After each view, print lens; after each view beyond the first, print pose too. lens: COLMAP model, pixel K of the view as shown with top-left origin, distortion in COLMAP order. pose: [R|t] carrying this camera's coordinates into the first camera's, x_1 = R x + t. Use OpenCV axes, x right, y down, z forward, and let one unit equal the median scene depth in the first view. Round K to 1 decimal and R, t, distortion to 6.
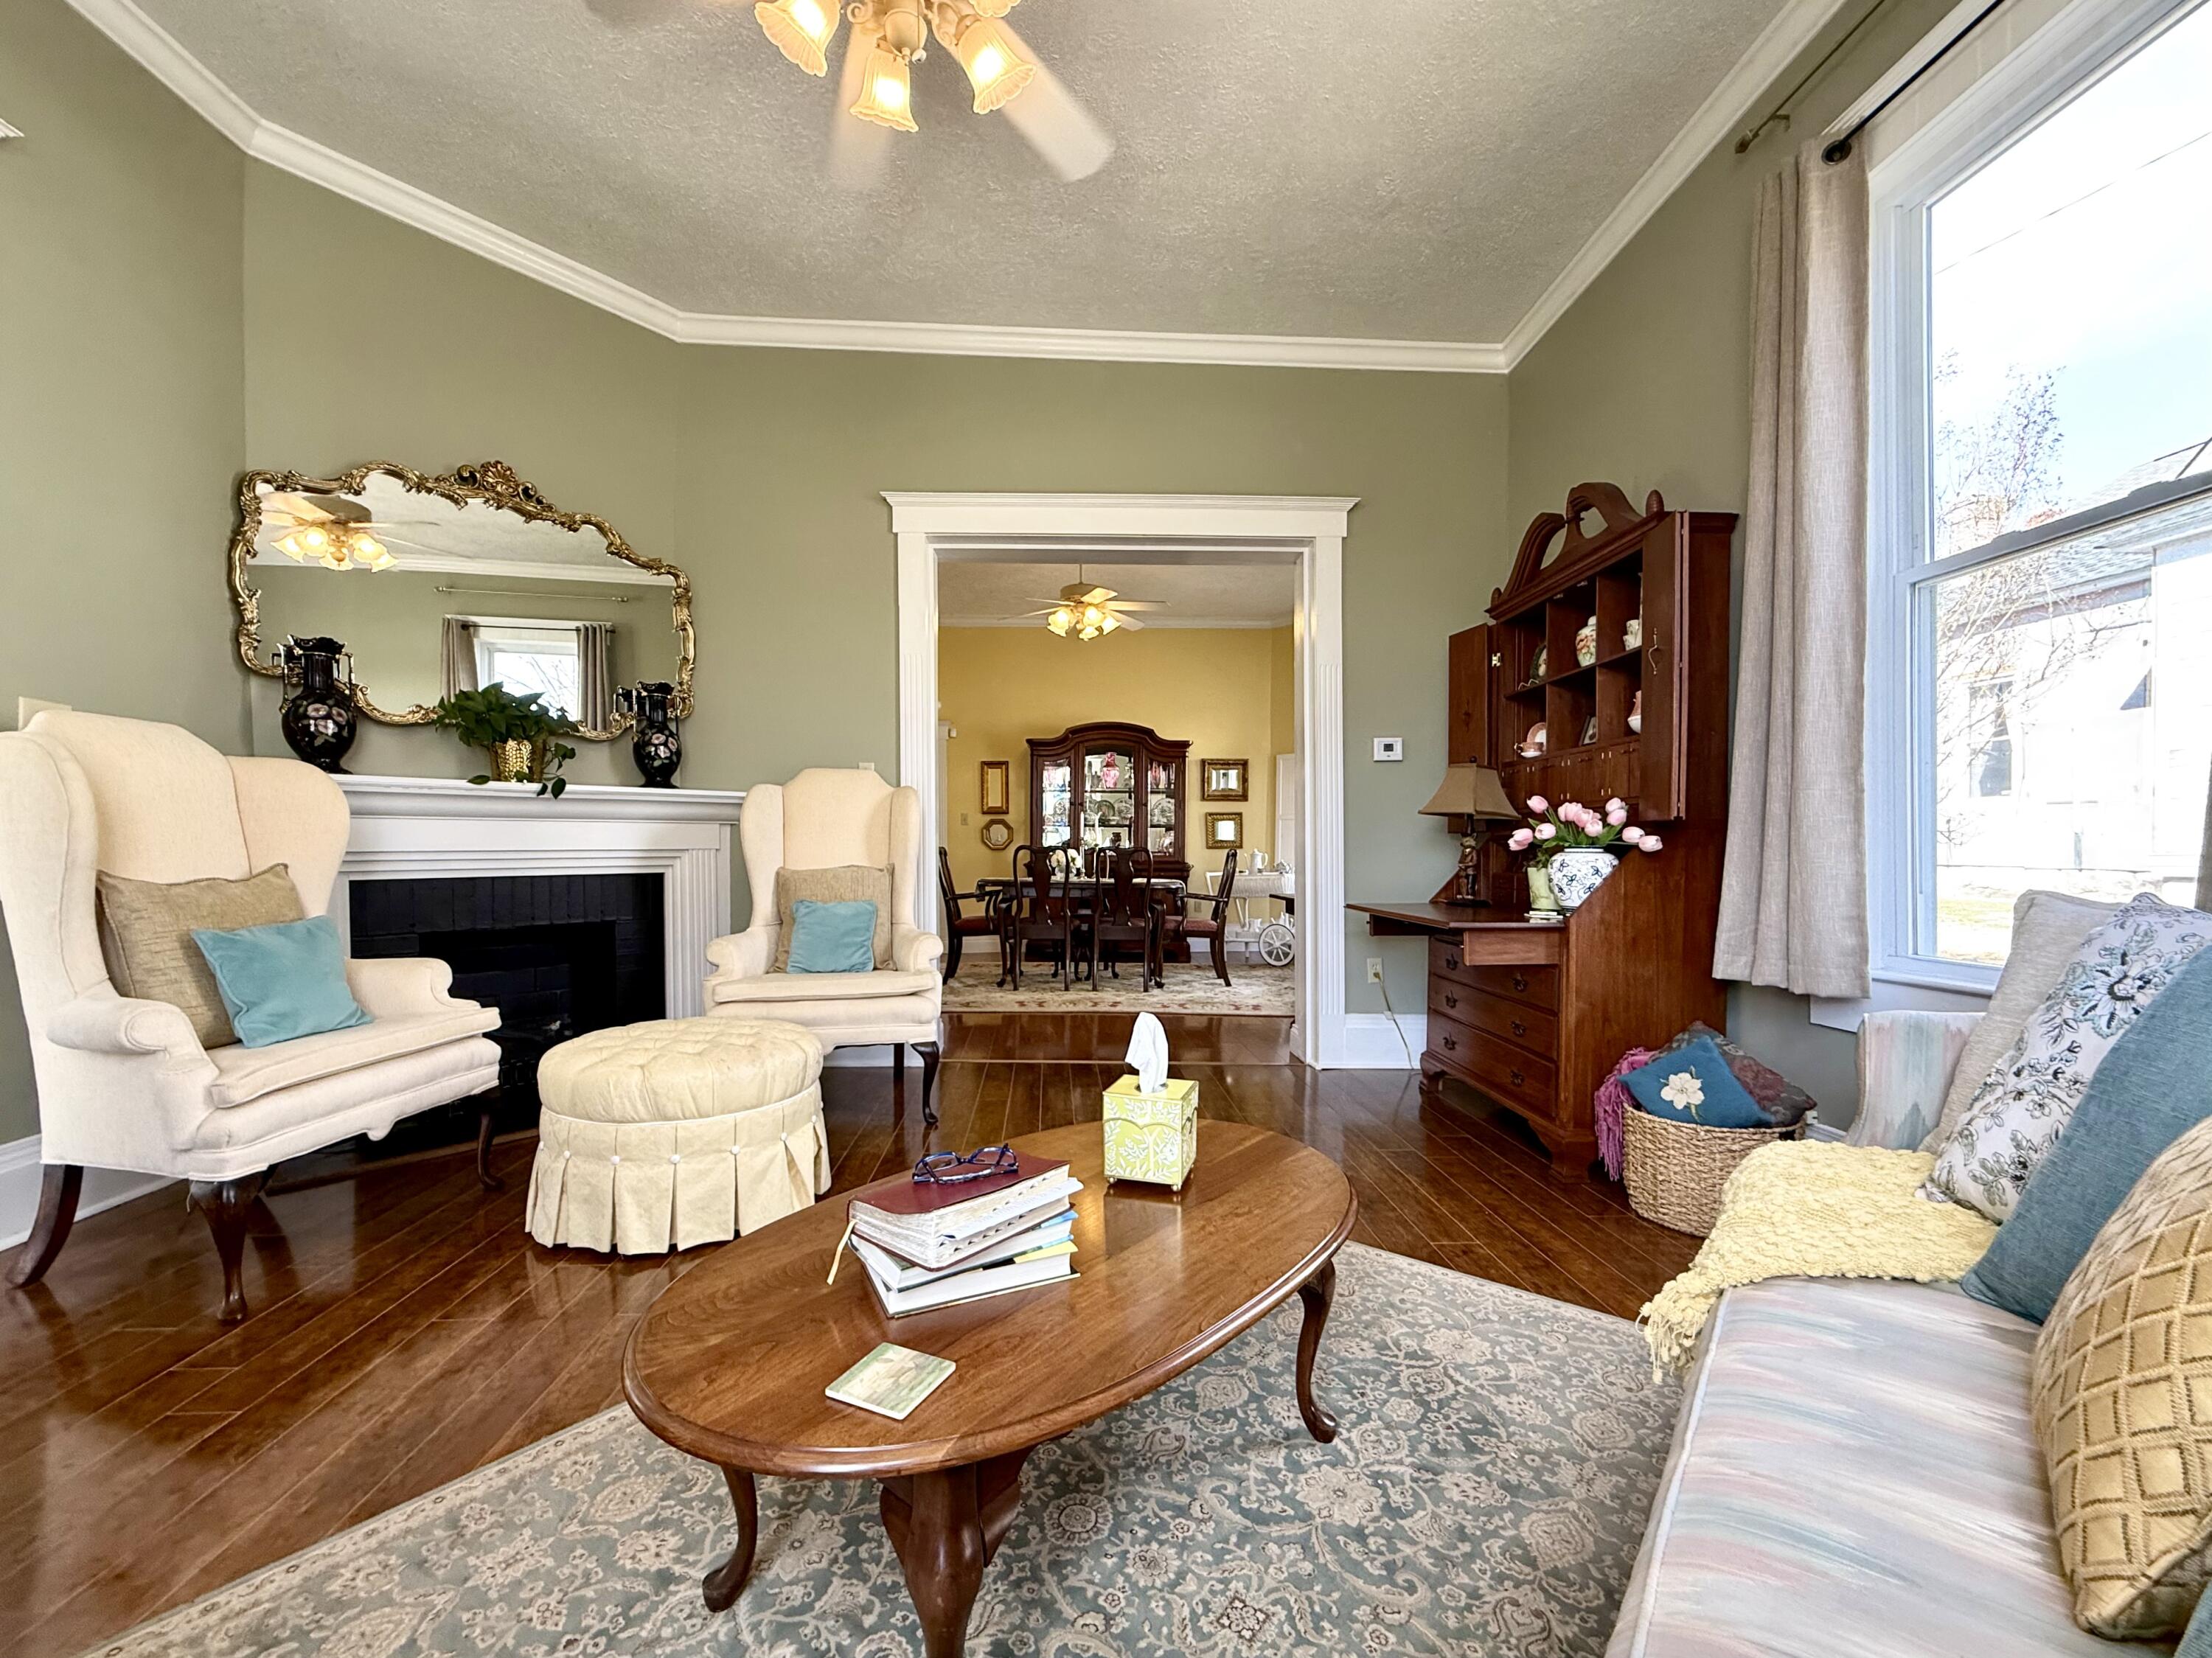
lens RADIAL K [[892.3, 0, 1107.7], [0, 892.3, 838.5], [0, 0, 1]] dist [-0.002208, -0.001293]
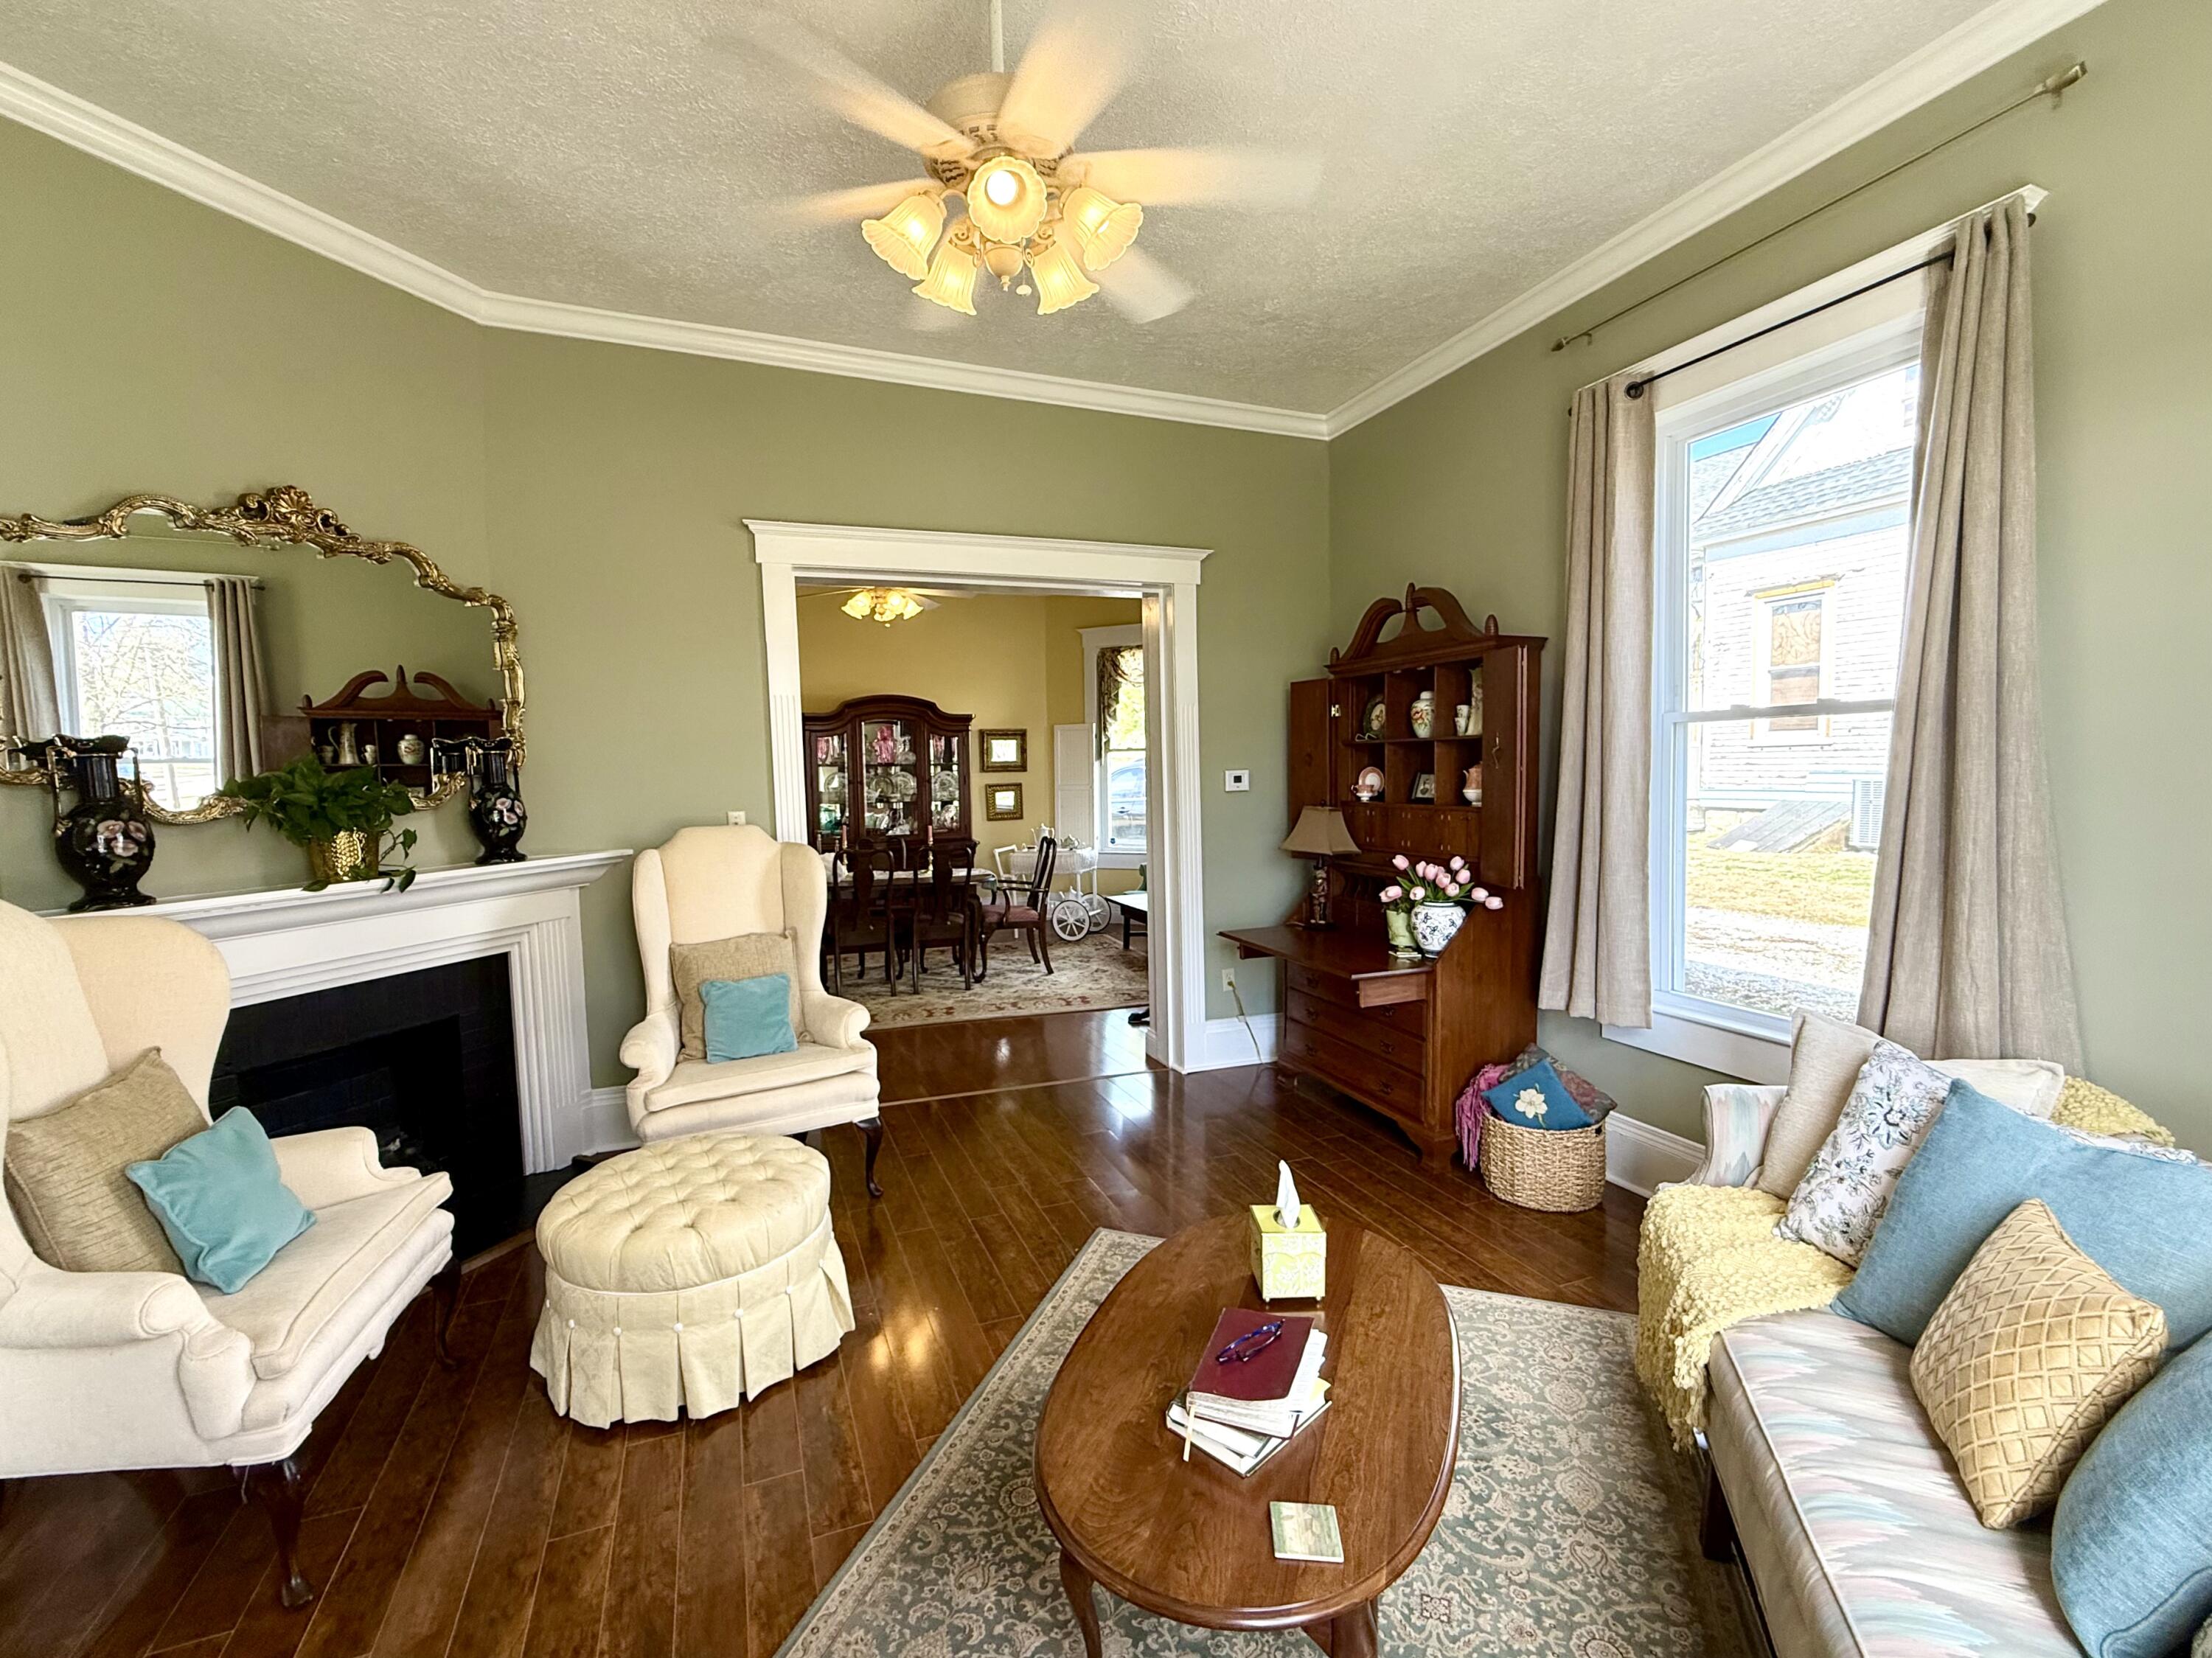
lens RADIAL K [[892.3, 0, 1173.7], [0, 892.3, 853.2], [0, 0, 1]] dist [-0.002208, -0.001293]
pose [[0.948861, -0.032923, 0.313973, -0.216272], [0.016706, 0.998390, 0.054205, -0.139264], [-0.315252, -0.046188, 0.947883, -0.056221]]
